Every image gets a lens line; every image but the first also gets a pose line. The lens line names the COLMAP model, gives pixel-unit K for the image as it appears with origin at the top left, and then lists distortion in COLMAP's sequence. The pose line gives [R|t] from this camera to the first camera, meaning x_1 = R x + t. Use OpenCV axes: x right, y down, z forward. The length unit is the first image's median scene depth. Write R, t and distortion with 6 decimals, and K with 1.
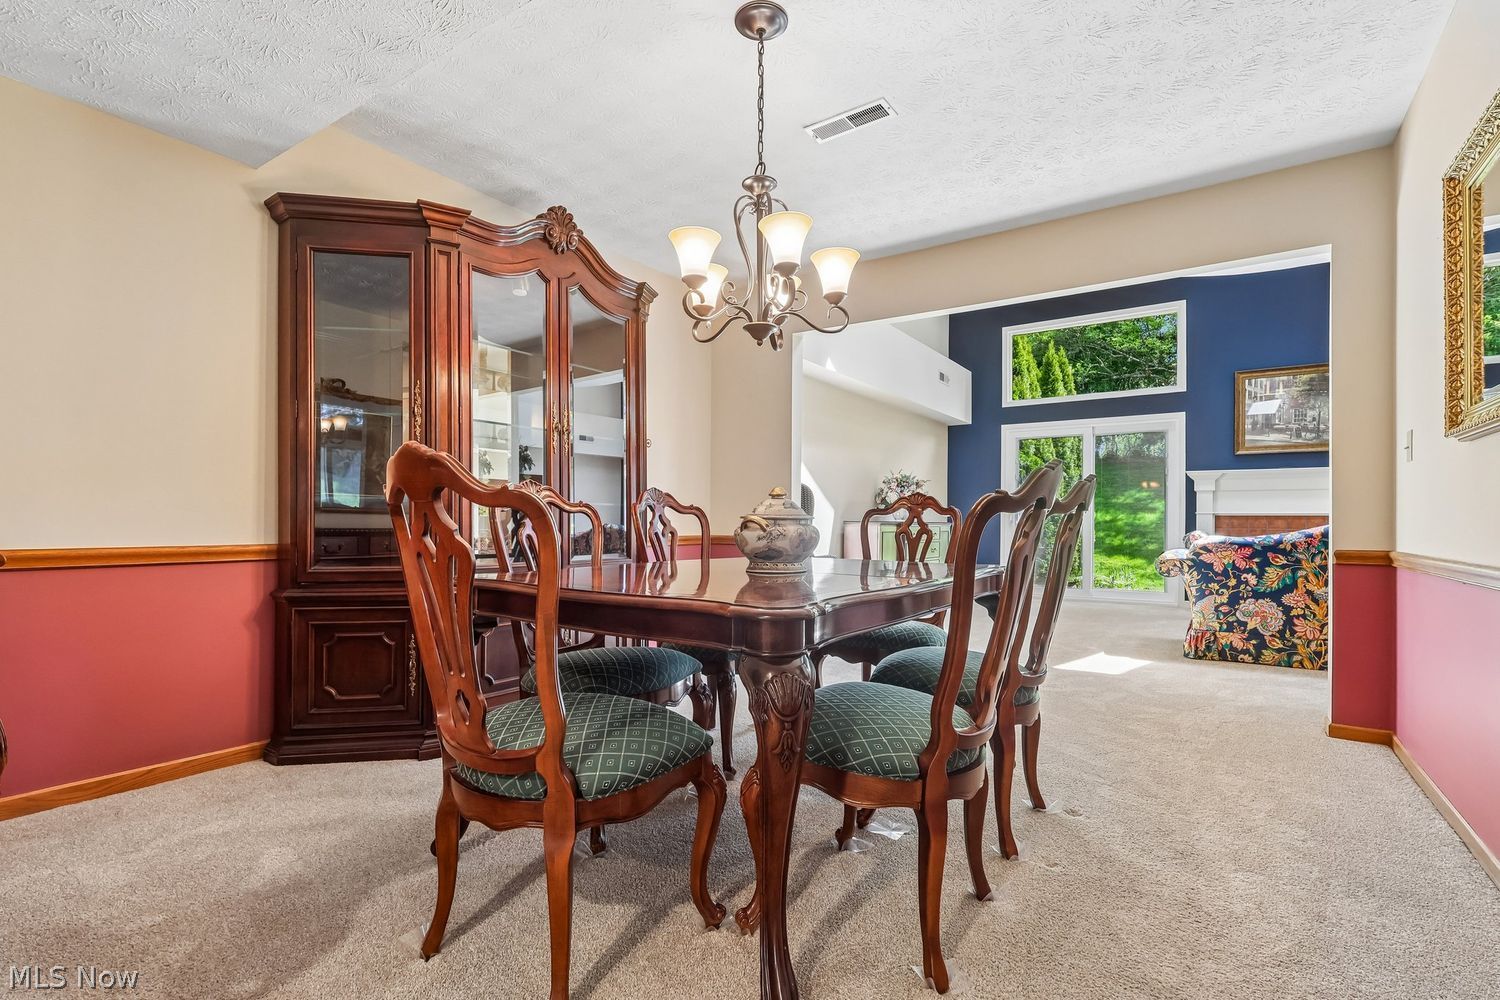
lens RADIAL K [[698.8, 0, 755.2], [0, 698.8, 510.9], [0, 0, 1]] dist [0.003024, 0.001901]
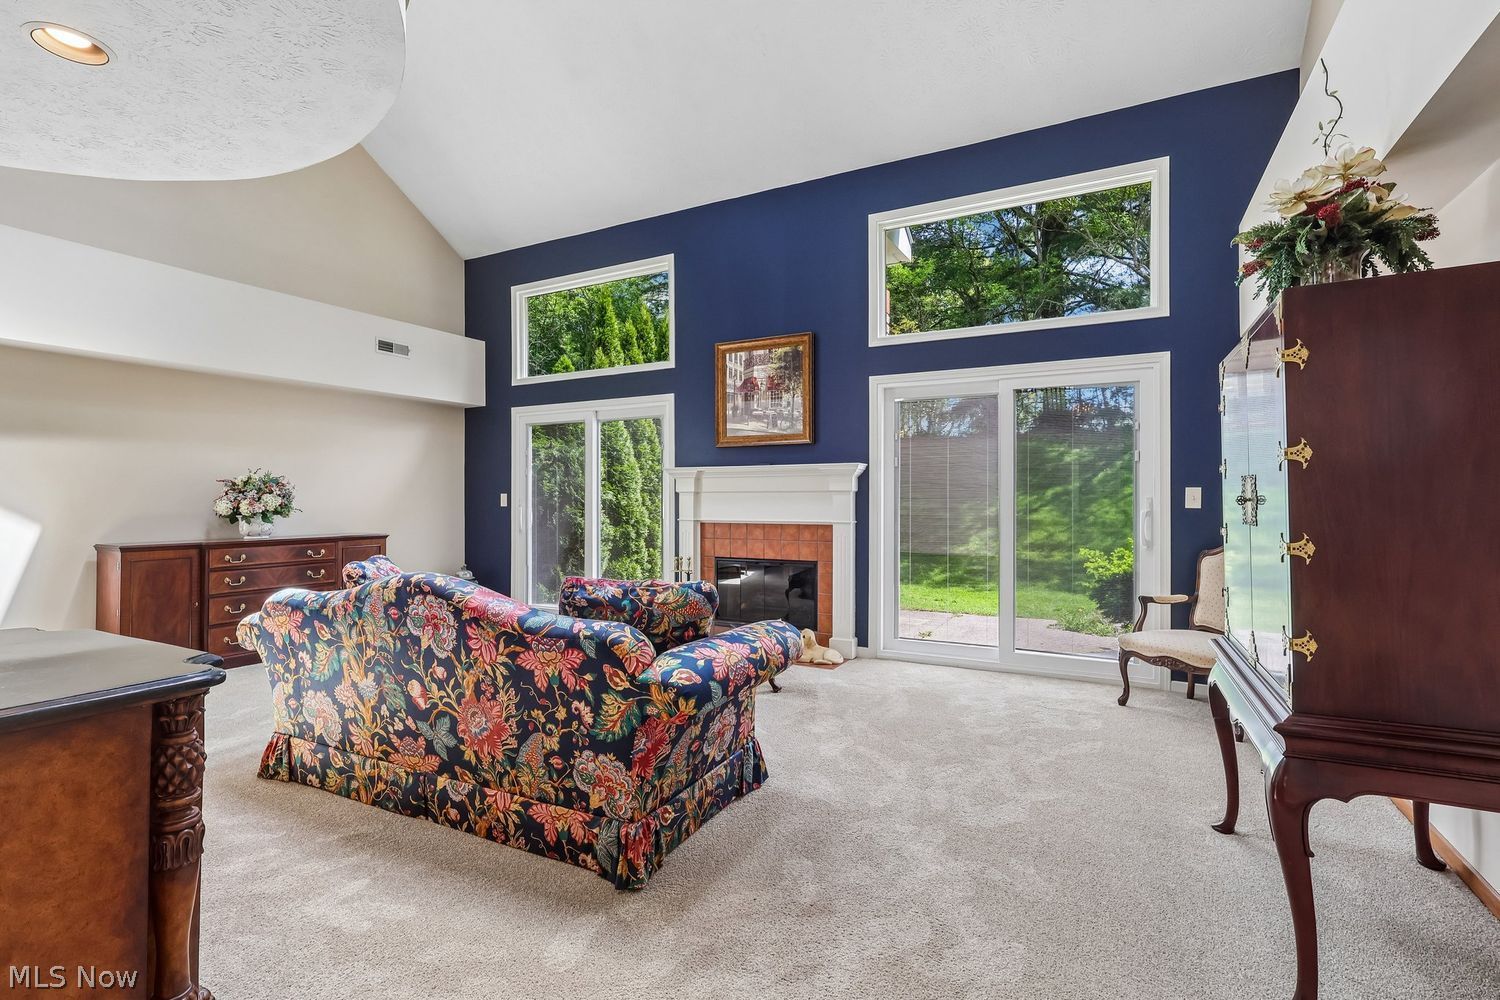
lens RADIAL K [[698.8, 0, 720.1], [0, 698.8, 500.2], [0, 0, 1]] dist [0.003024, 0.001901]
pose [[0.995574, -0.009104, 0.093544, 1.002576], [0.007269, 0.999775, 0.019935, -0.057788], [-0.093704, -0.019167, 0.995416, 0.321465]]
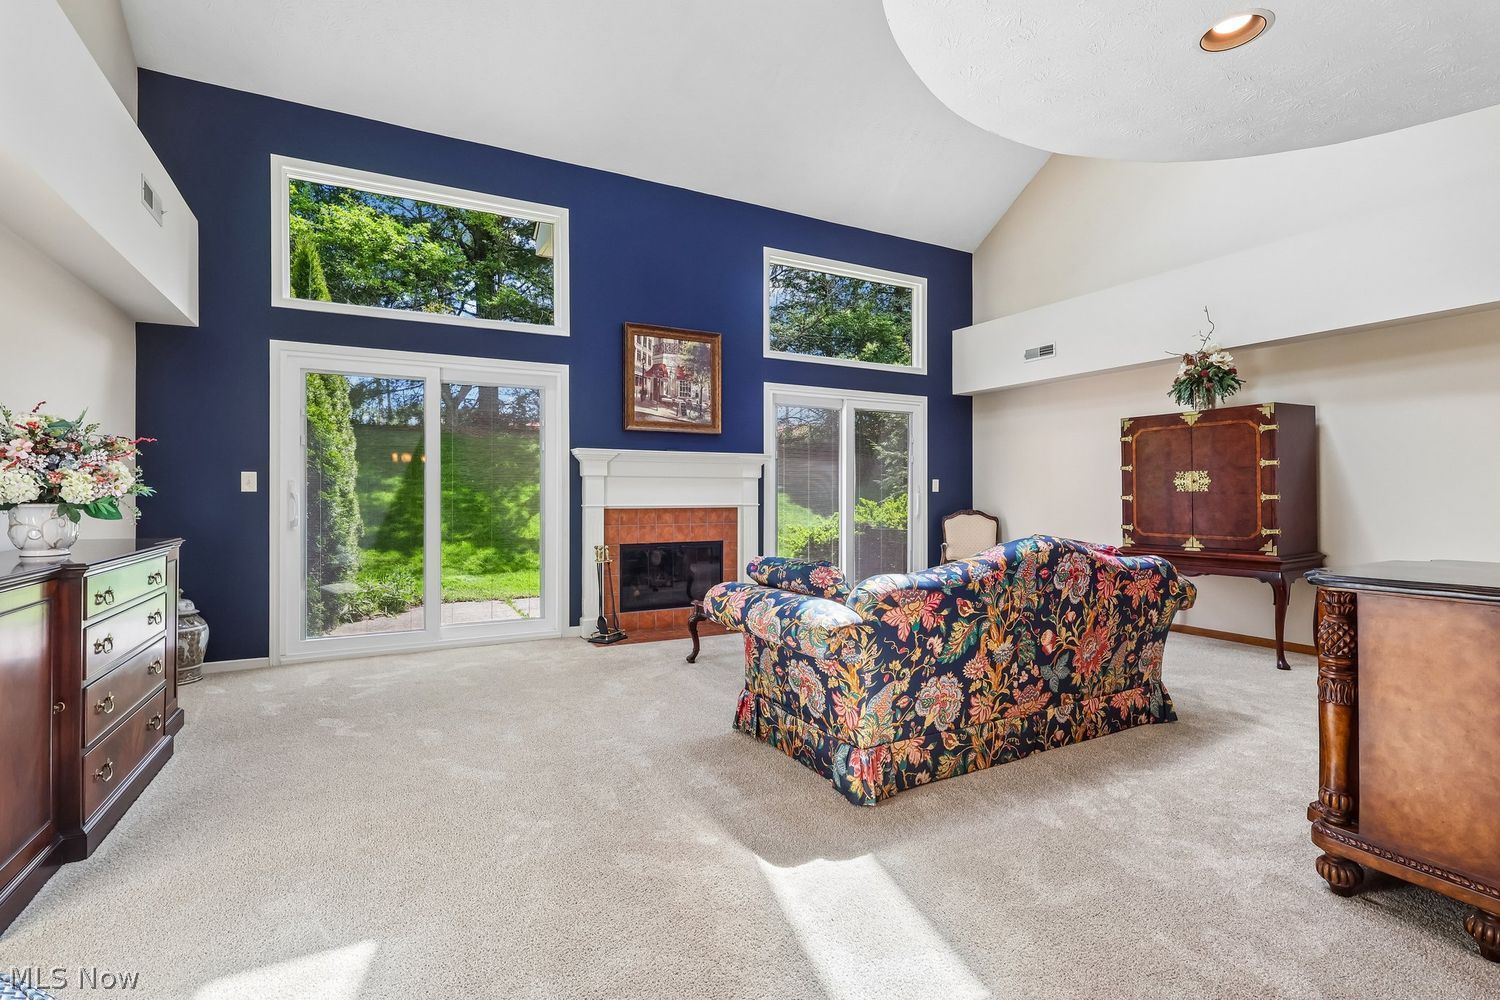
lens RADIAL K [[698.8, 0, 749.1], [0, 698.8, 489.8], [0, 0, 1]] dist [0.003024, 0.001901]
pose [[0.466774, -0.004840, 0.884364, 0.106895], [-0.008852, 0.999909, 0.010144, -0.037934], [-0.884333, -0.012563, 0.466688, 0.845286]]
